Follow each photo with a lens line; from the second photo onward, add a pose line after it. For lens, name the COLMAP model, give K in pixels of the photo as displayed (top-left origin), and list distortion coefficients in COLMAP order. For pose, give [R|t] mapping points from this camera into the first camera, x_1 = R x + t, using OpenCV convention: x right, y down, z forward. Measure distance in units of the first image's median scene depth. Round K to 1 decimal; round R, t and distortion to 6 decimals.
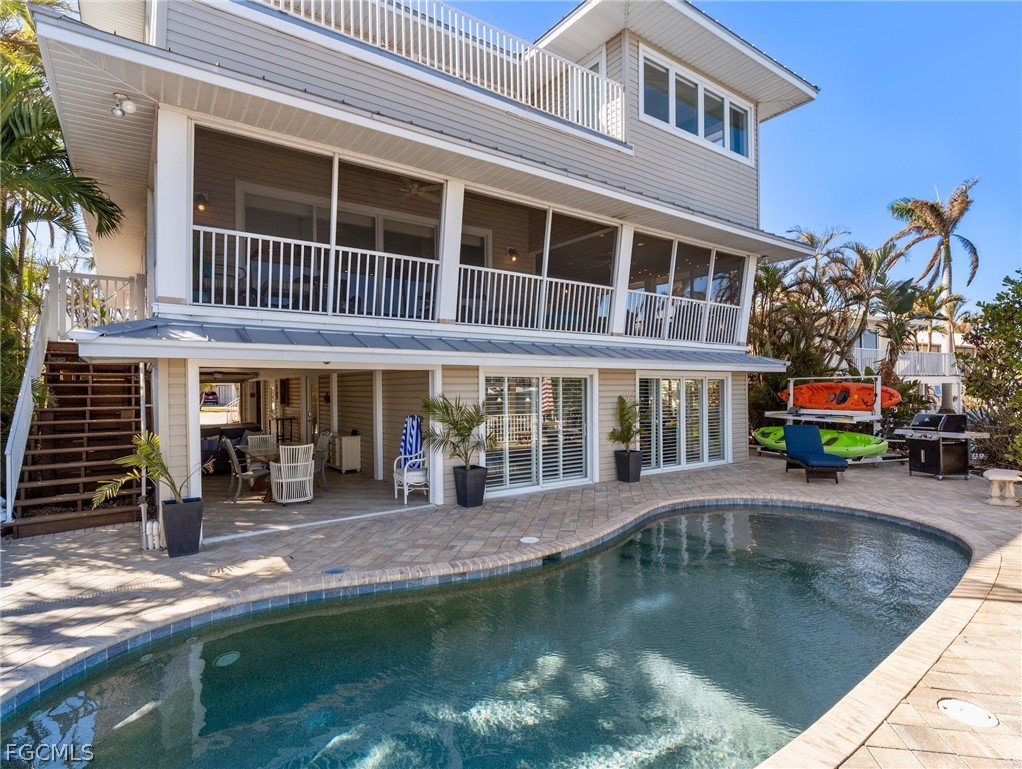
lens RADIAL K [[537.7, 0, 511.0], [0, 537.7, 384.5], [0, 0, 1]] dist [0.000108, -0.000008]
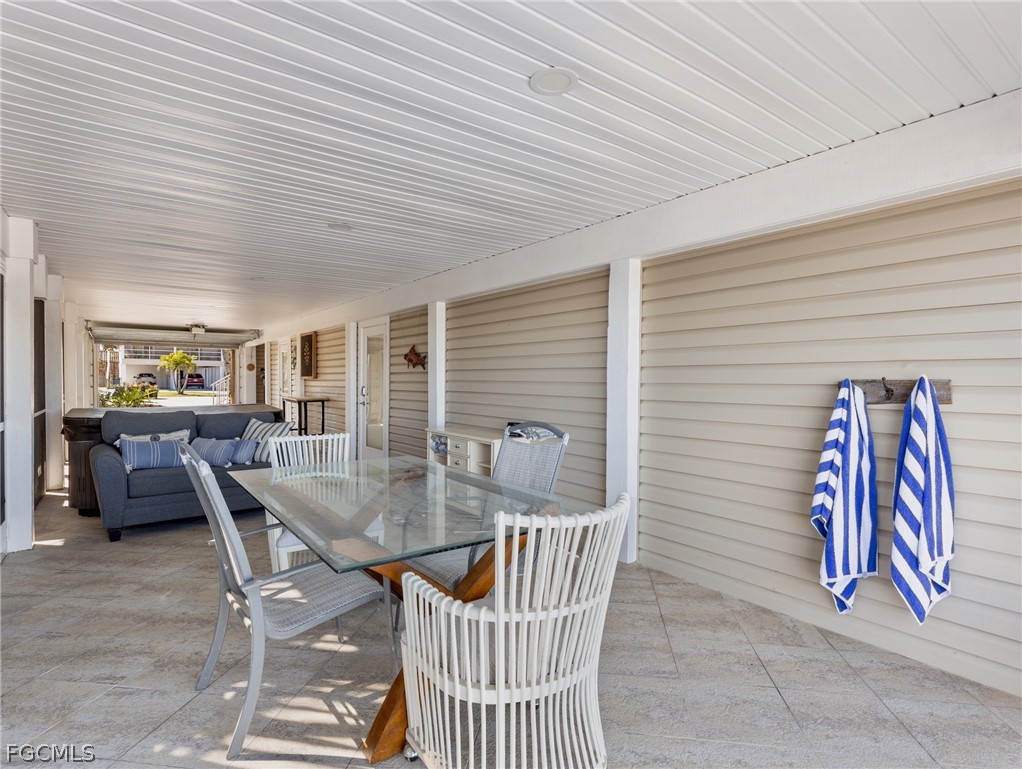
lens RADIAL K [[537.7, 0, 511.0], [0, 537.7, 384.5], [0, 0, 1]] dist [0.000108, -0.000008]
pose [[0.999779, 0.012471, 0.016944, -0.201864], [-0.012736, 0.999797, 0.015640, 0.032817], [-0.016745, -0.015852, 0.999734, 0.391196]]
